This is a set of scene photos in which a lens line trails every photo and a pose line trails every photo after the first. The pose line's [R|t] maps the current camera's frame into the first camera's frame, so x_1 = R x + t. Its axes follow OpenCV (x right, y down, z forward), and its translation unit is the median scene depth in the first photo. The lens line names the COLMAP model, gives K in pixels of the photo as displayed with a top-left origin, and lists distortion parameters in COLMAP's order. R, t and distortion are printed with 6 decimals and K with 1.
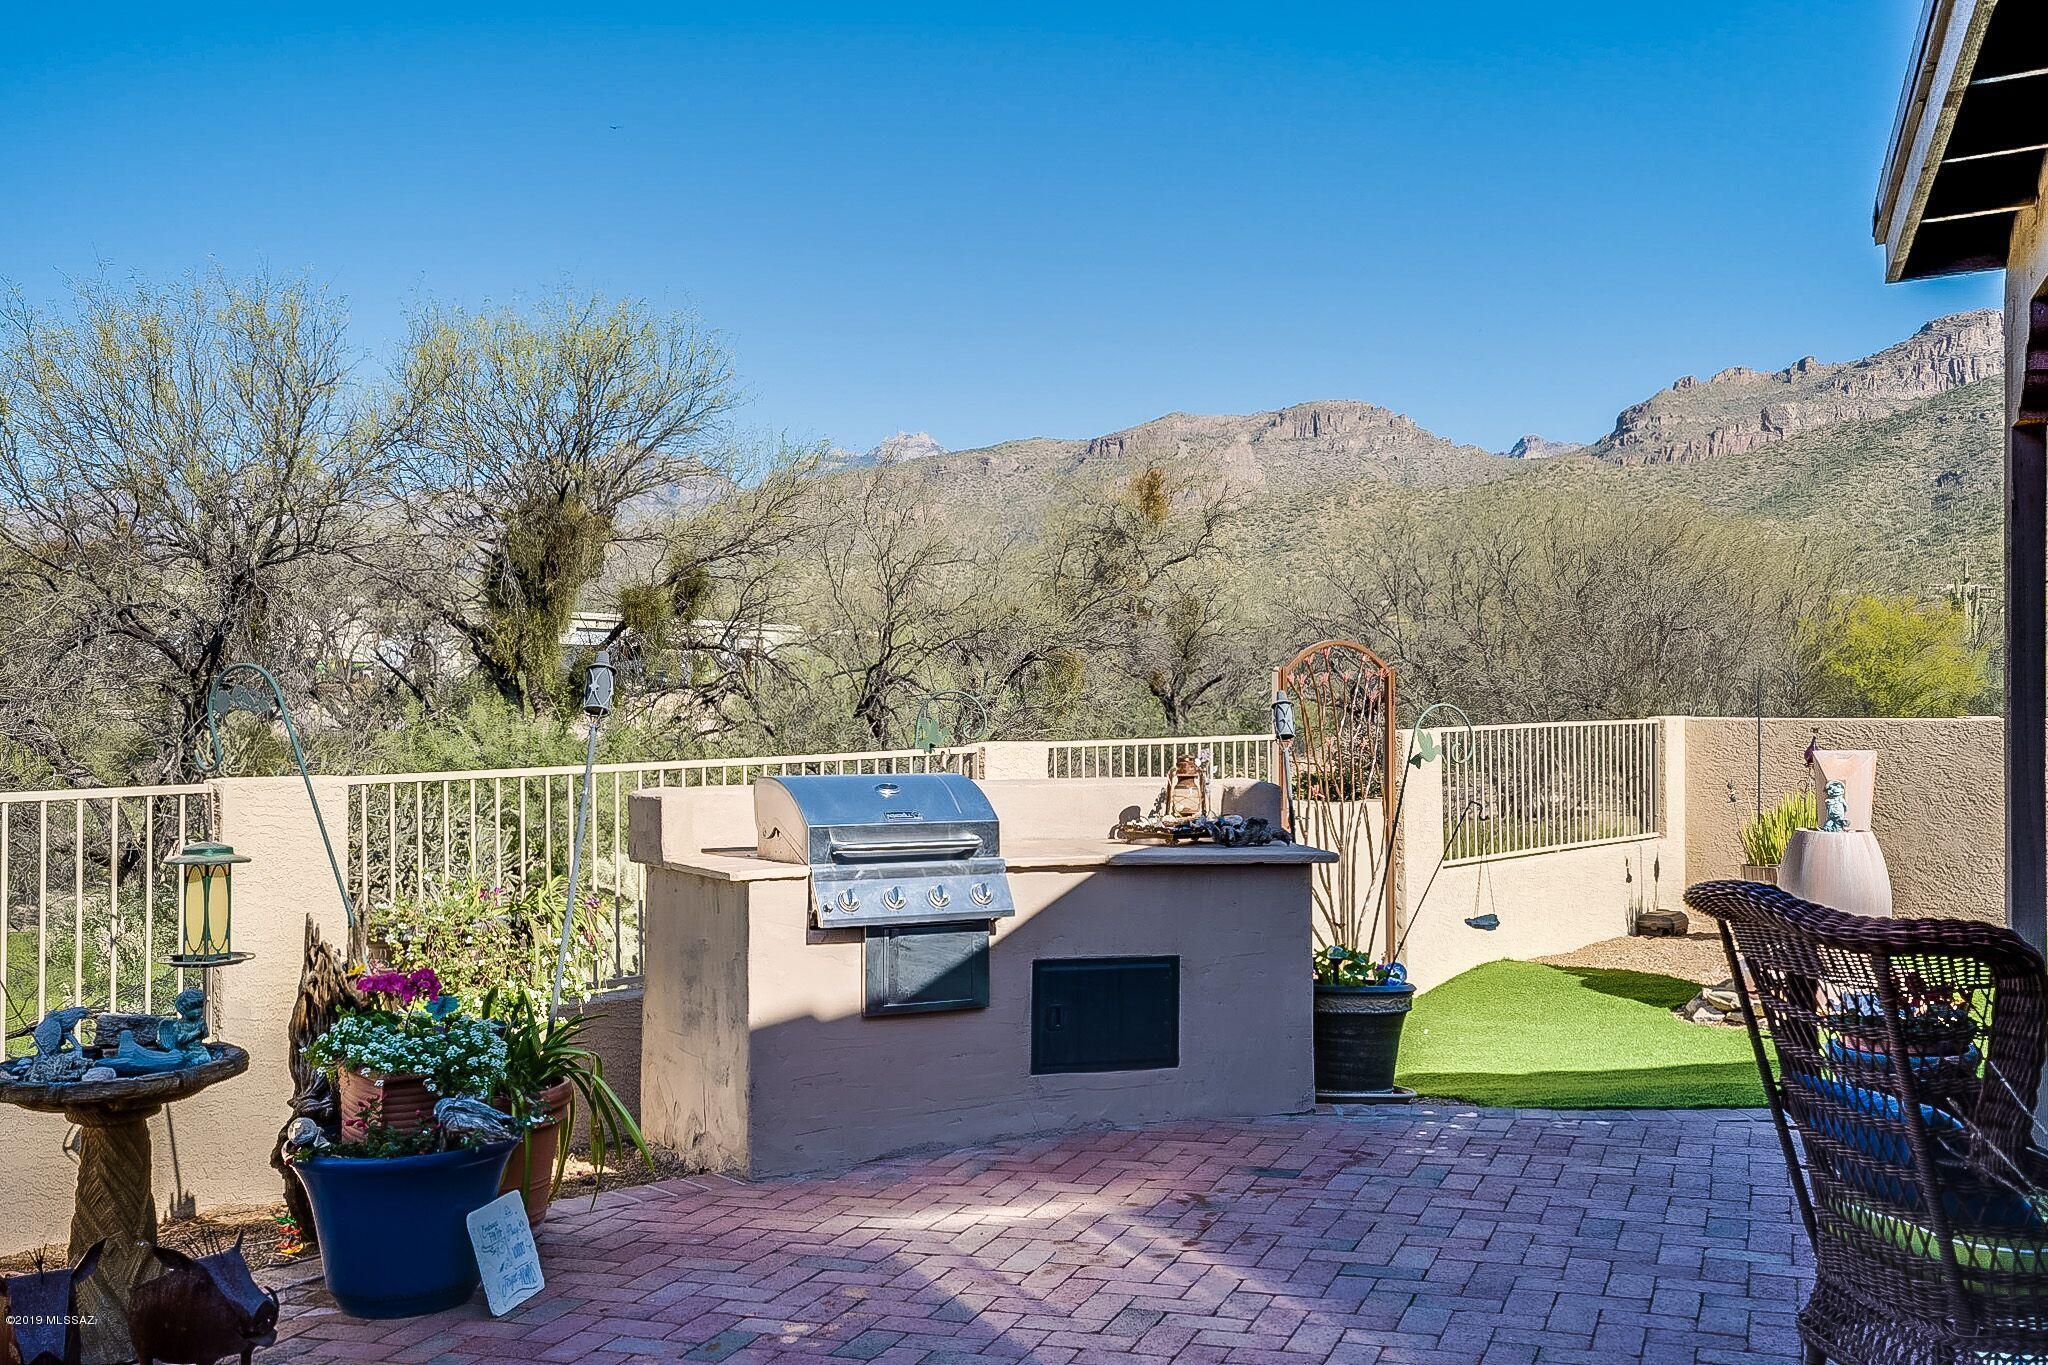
lens RADIAL K [[1944.1, 0, 1024.0], [0, 1944.1, 682.5], [0, 0, 1]] dist [-0.011417, 0.204022]
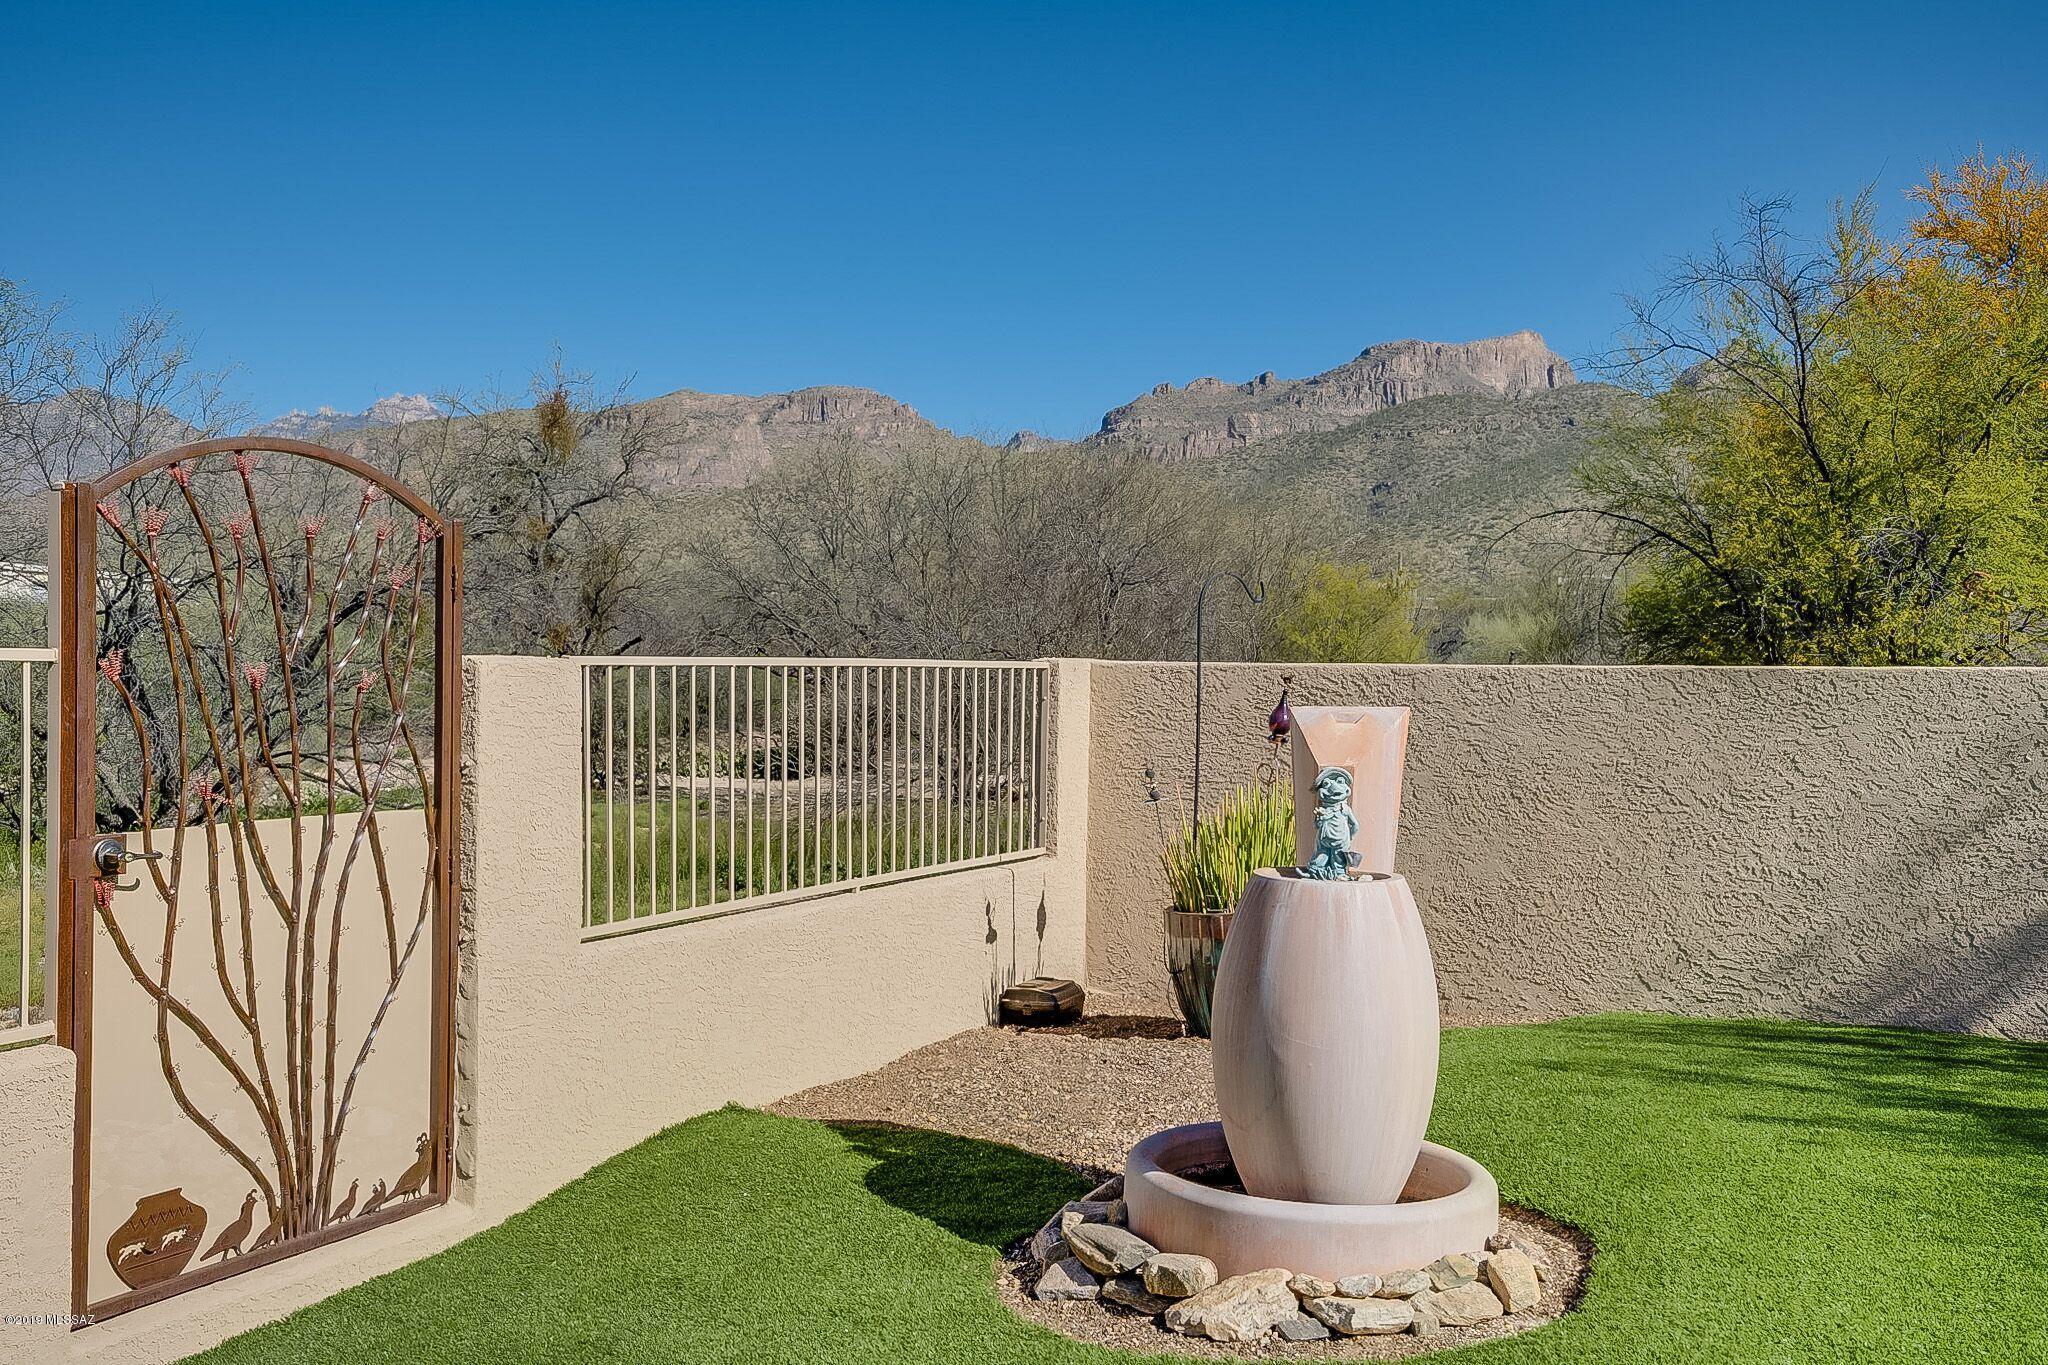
lens RADIAL K [[1944.1, 0, 1024.0], [0, 1944.1, 682.5], [0, 0, 1]] dist [-0.011417, 0.204022]
pose [[0.966420, 0.014705, 0.256548, 0.177792], [-0.017980, 0.999784, 0.010426, 0.020783], [-0.256339, -0.014689, 0.966475, 0.452137]]
